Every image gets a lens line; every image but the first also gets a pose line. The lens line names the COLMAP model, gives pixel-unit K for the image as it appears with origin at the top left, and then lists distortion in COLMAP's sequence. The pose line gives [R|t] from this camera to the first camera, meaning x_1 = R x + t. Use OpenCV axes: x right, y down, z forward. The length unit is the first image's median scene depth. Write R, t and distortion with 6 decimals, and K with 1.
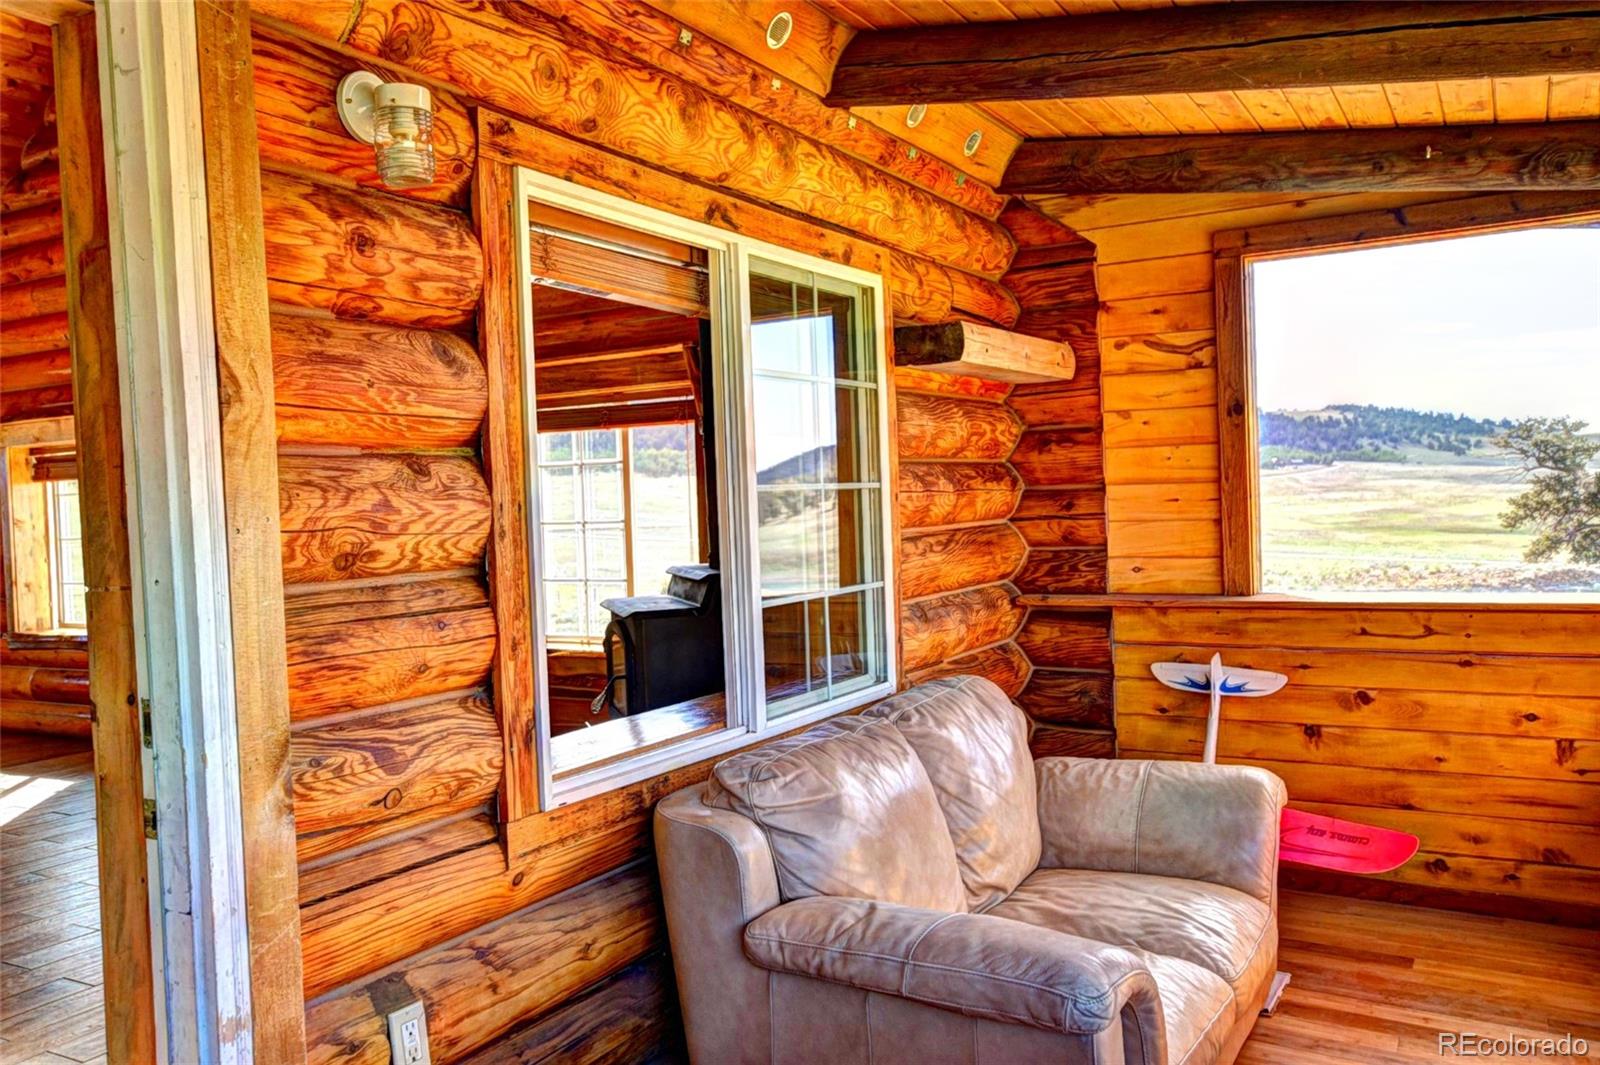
lens RADIAL K [[1272.9, 0, 783.3], [0, 1272.9, 538.3], [0, 0, 1]] dist [-0.001009, 0.032916]
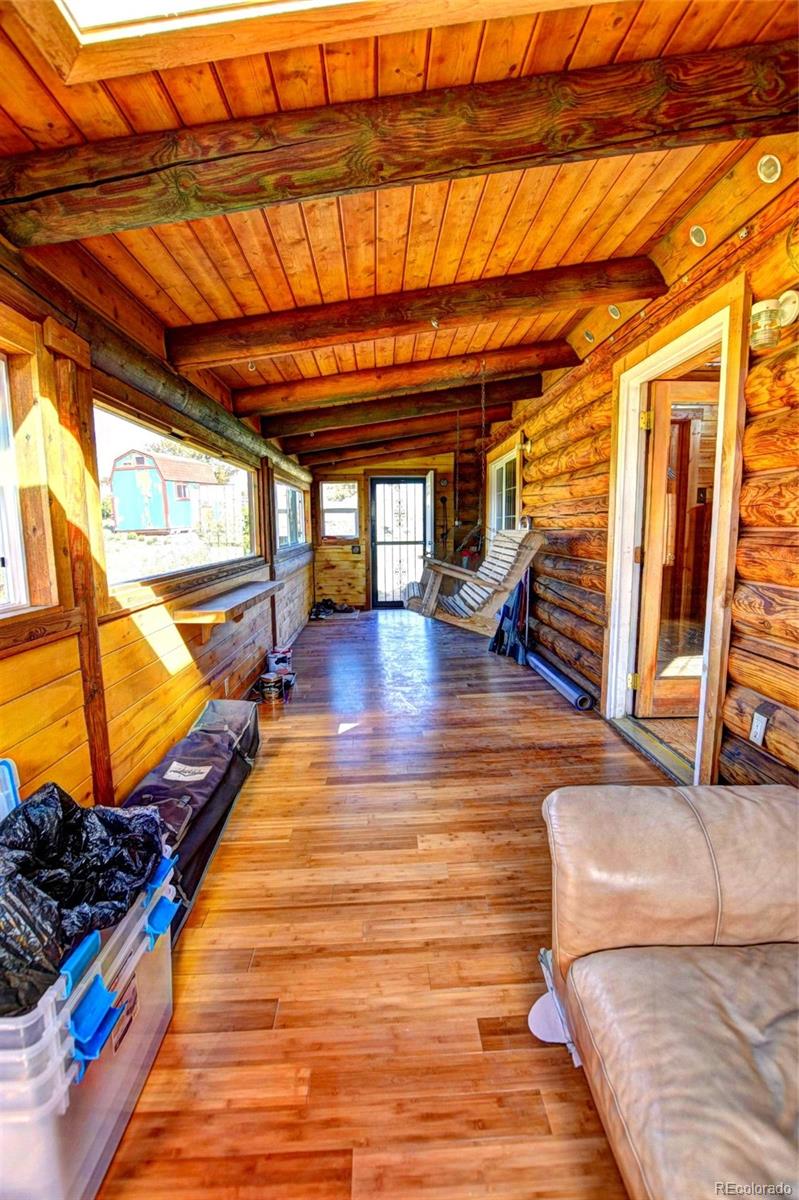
lens RADIAL K [[537.8, 0, 400.7], [0, 537.8, 596.5], [0, 0, 1]] dist [-0.032426, 0.004767]
pose [[-0.842628, 0.110334, -0.527072, 0.341261], [0.021687, 0.984943, 0.171512, -0.010405], [0.538060, 0.133090, -0.832333, 0.659352]]
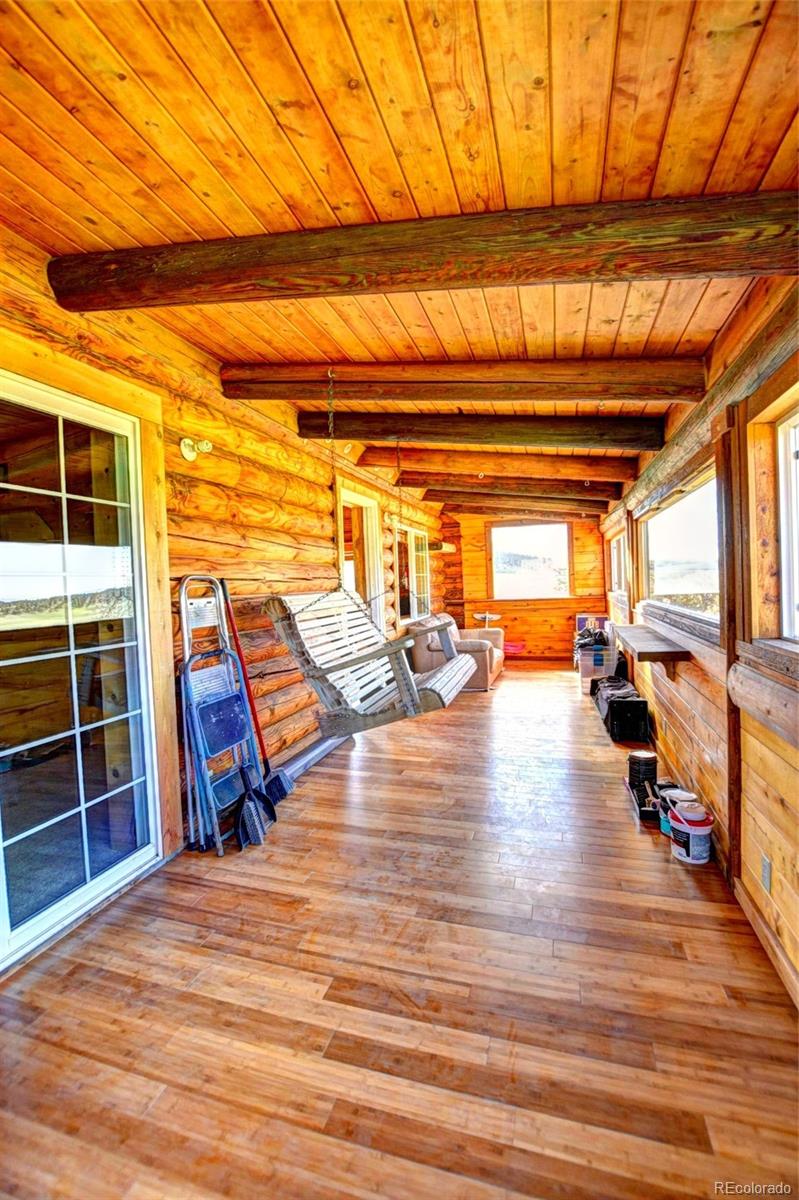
lens RADIAL K [[537.8, 0, 390.4], [0, 537.8, 599.4], [0, 0, 1]] dist [-0.032426, 0.004767]
pose [[0.974473, -0.007627, 0.224373, -0.446531], [0.009822, 0.999914, -0.008669, 0.059268], [-0.224288, 0.010651, 0.974465, -0.844756]]
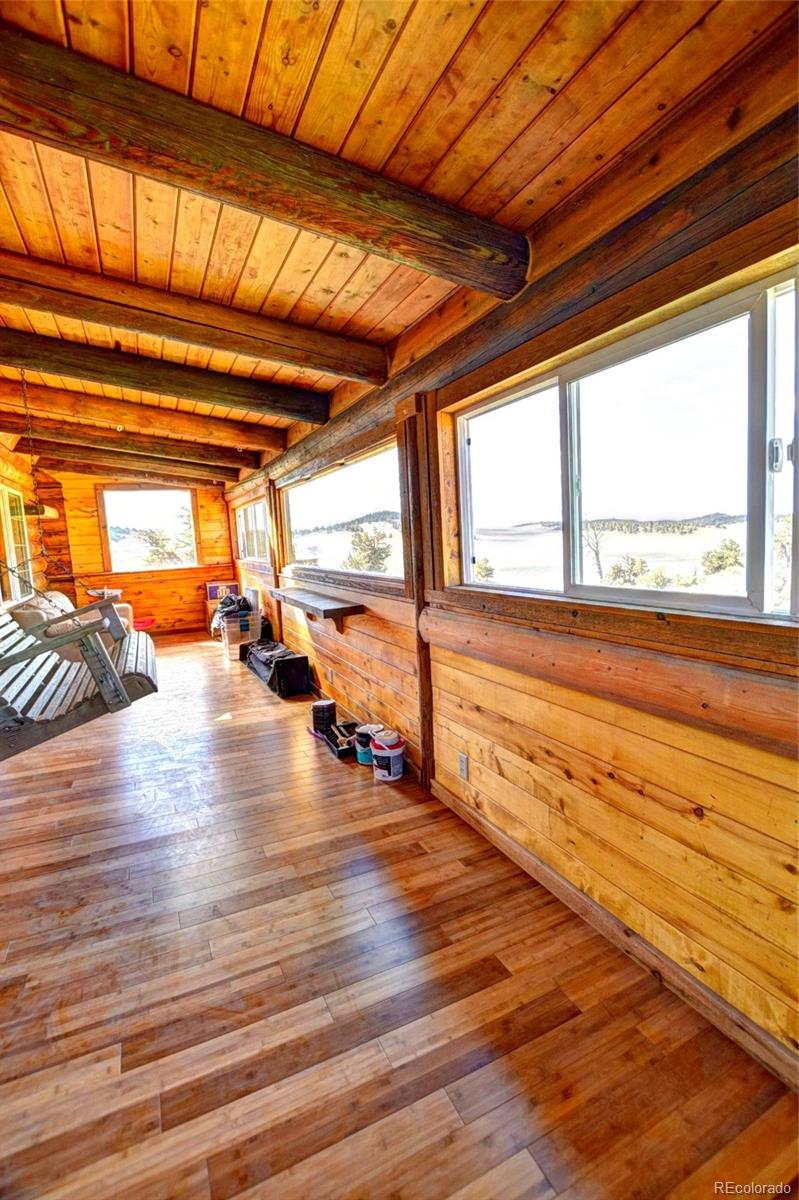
lens RADIAL K [[537.8, 0, 398.3], [0, 537.8, 598.7], [0, 0, 1]] dist [-0.032426, 0.004767]
pose [[0.564964, -0.088105, 0.820398, -0.538608], [0.054481, 0.996096, 0.069456, 0.061699], [-0.823315, 0.005456, 0.567558, -0.762698]]
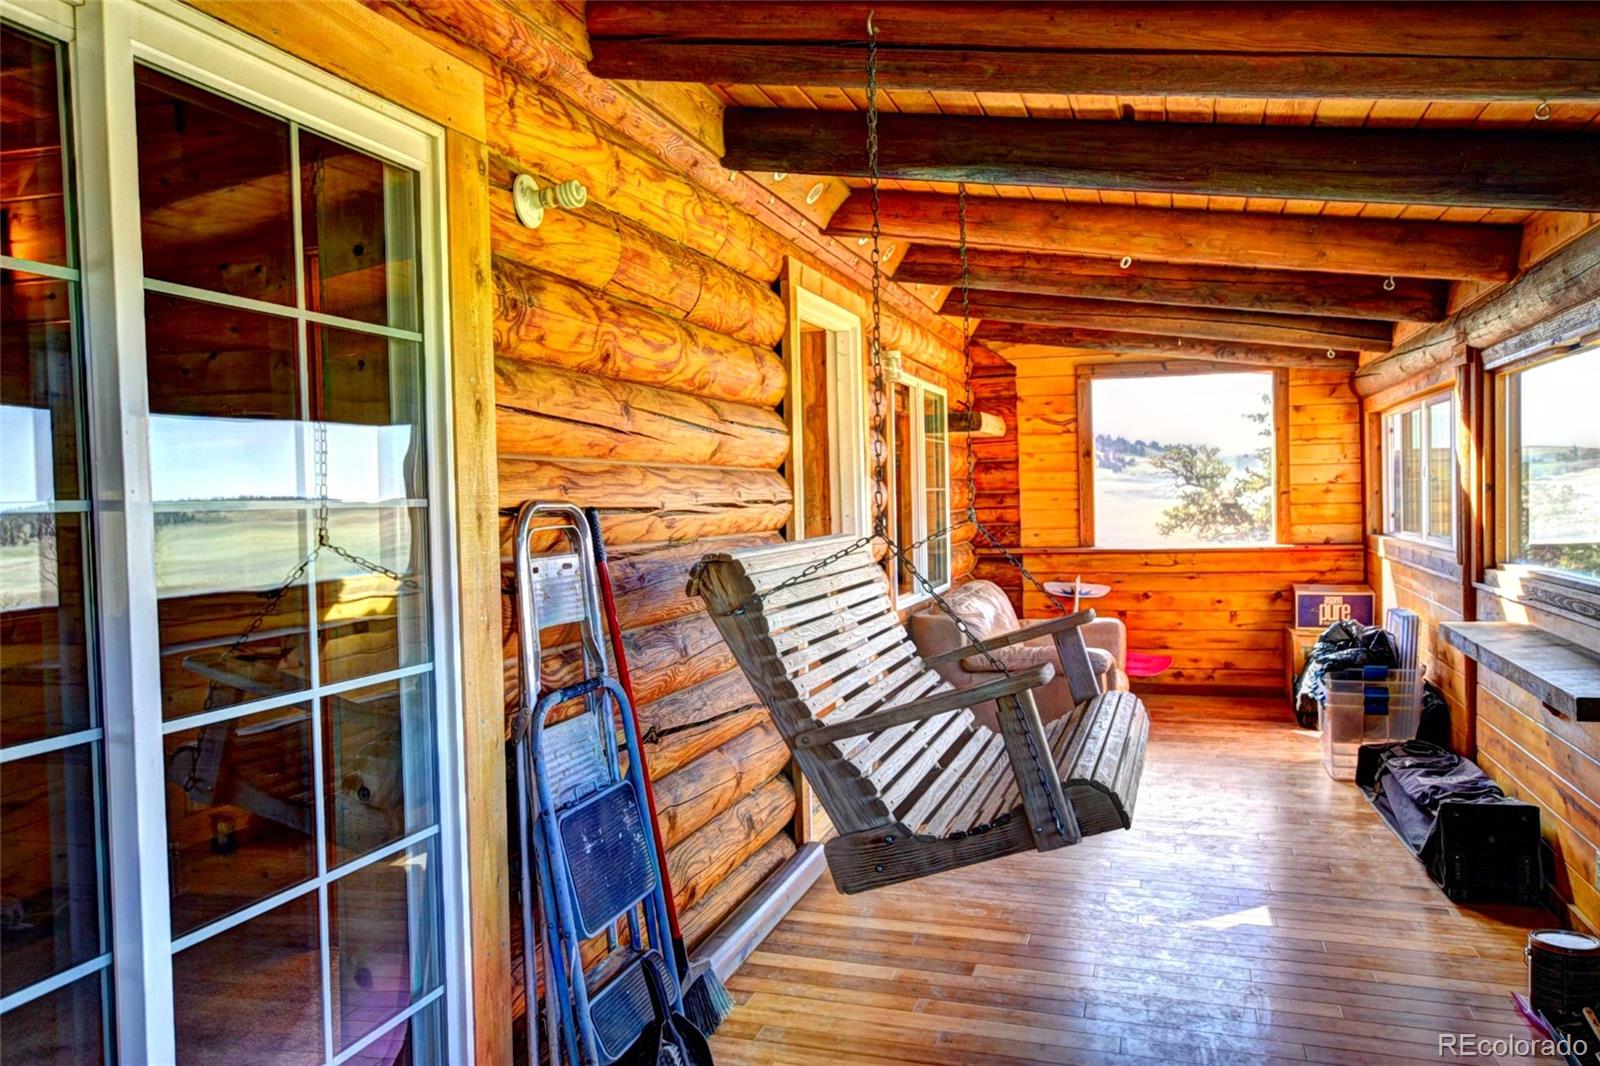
lens RADIAL K [[1272.9, 0, 783.1], [0, 1272.9, 537.6], [0, 0, 1]] dist [-0.001009, 0.032916]
pose [[0.973329, 0.006017, 0.229334, -0.554655], [-0.004523, 0.999965, -0.007042, 0.045065], [-0.229369, 0.005817, 0.973322, -0.819733]]
